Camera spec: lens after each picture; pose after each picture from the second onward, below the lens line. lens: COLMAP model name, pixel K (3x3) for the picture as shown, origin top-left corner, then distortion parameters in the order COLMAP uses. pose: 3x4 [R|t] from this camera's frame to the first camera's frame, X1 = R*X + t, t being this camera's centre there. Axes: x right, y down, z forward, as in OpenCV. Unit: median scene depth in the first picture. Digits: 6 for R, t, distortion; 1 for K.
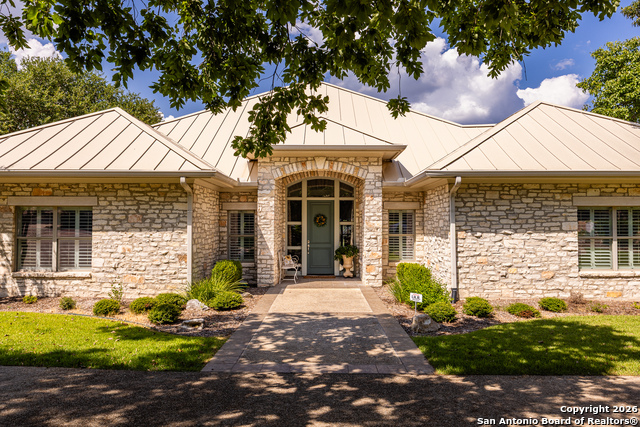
lens RADIAL K [[477.7, 0, 321.6], [0, 477.7, 217.1], [0, 0, 1]] dist [0.014422, -0.003173]
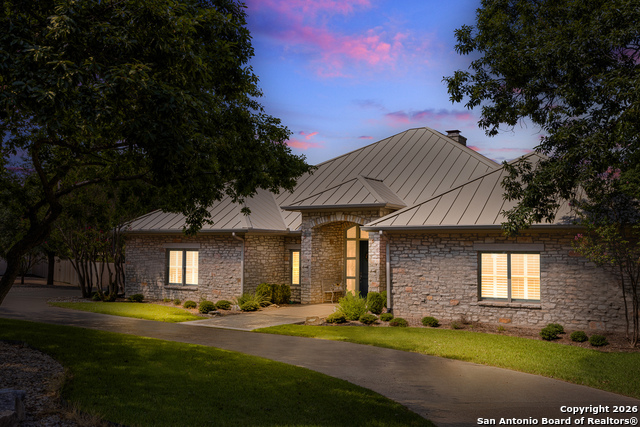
lens RADIAL K [[655.5, 0, 319.3], [0, 655.5, 212.4], [0, 0, 1]] dist [0.030502, 0.000000]
pose [[0.841427, -0.023453, -0.539861, 1.146083], [0.003971, 0.999299, -0.037223, -0.062657], [0.540356, 0.029177, 0.840931, -0.742340]]
